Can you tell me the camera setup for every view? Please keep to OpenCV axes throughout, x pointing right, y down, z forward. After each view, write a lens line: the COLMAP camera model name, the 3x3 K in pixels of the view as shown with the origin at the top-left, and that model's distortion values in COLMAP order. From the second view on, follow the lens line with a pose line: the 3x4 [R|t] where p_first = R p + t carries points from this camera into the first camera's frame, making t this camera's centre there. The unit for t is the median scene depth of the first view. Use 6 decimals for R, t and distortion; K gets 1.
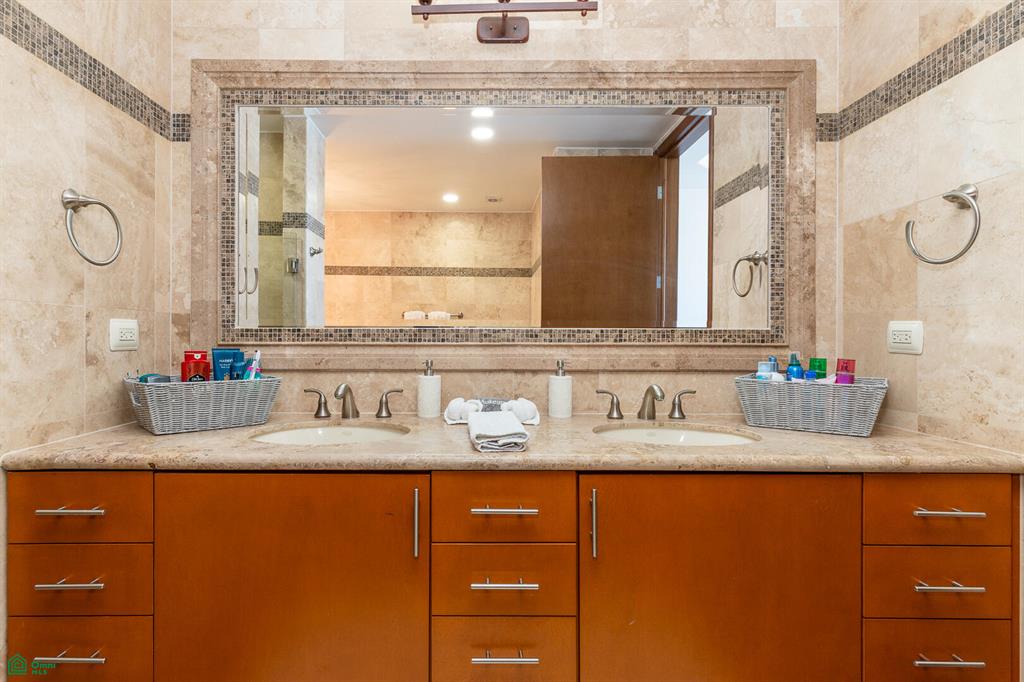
lens RADIAL K [[509.4, 0, 512.7], [0, 509.4, 342.4], [0, 0, 1]] dist [0.017138, -0.002091]
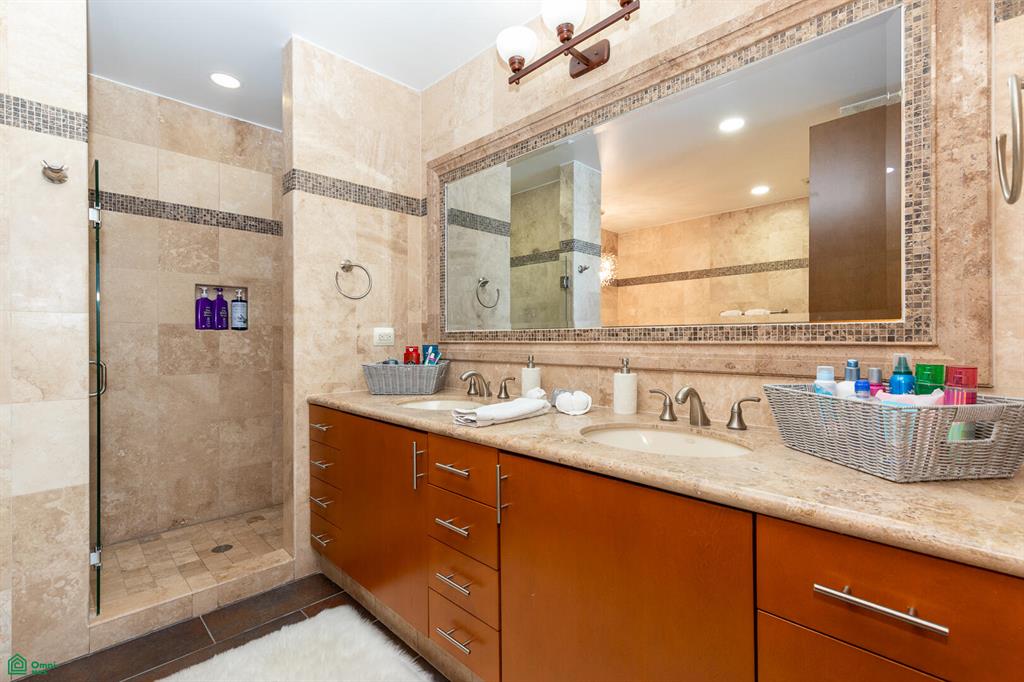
lens RADIAL K [[468.2, 0, 513.1], [0, 468.2, 343.2], [0, 0, 1]] dist [0.017576, -0.001430]
pose [[0.707732, 0.002360, -0.706478, 0.584981], [-0.000469, 0.999996, 0.002871, 0.001931], [0.706481, -0.001700, 0.707730, 0.160189]]
